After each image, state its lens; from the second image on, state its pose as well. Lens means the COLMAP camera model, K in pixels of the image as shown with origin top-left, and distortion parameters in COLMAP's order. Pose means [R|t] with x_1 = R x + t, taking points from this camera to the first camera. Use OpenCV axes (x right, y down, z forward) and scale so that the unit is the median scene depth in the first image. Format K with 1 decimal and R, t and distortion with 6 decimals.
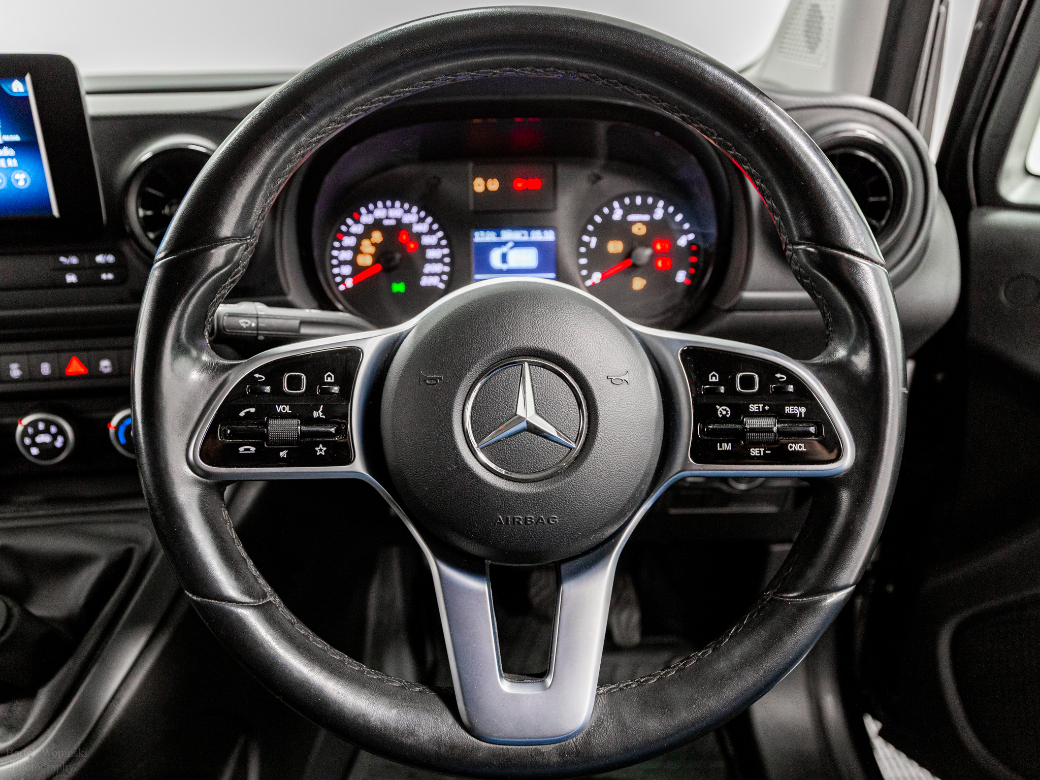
lens RADIAL K [[726.3, 0, 520.0], [0, 726.3, 390.0], [0, 0, 1]] dist [0.004286, 0.000861]
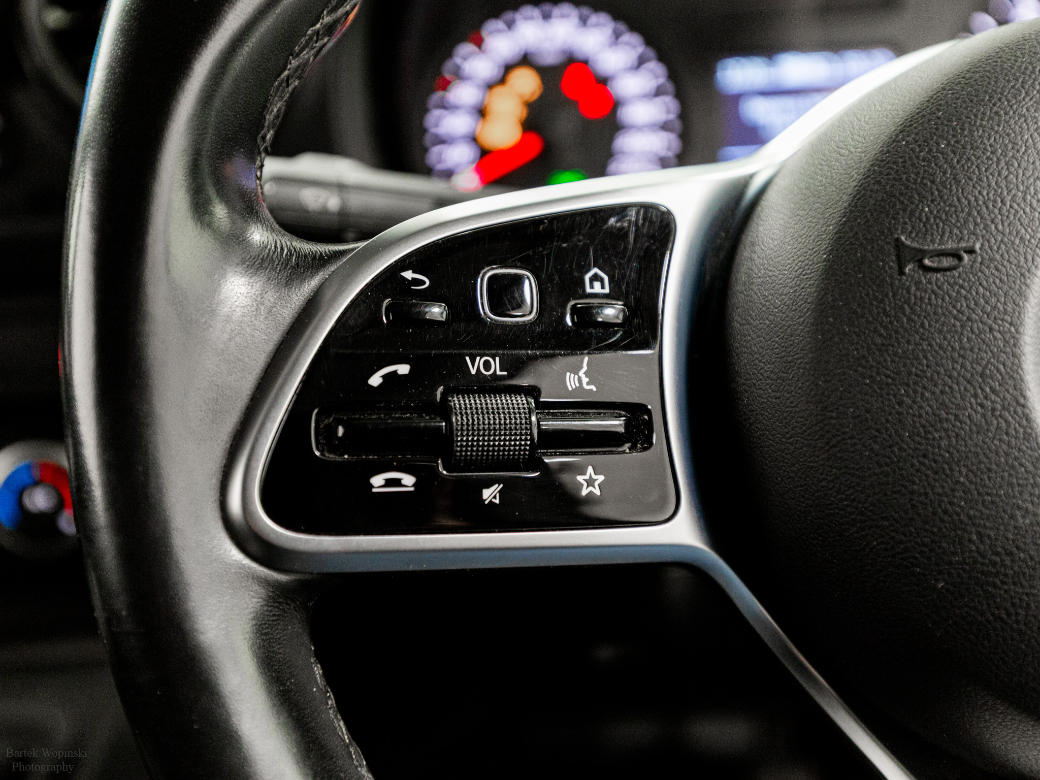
lens RADIAL K [[1085.2, 0, 520.0], [0, 1085.2, 390.0], [0, 0, 1]] dist [0.046631, -0.015428]
pose [[0.998618, -0.030650, -0.042690, -0.292514], [0.027431, 0.996876, -0.074061, 0.078339], [0.044827, 0.072787, 0.996340, 0.487936]]
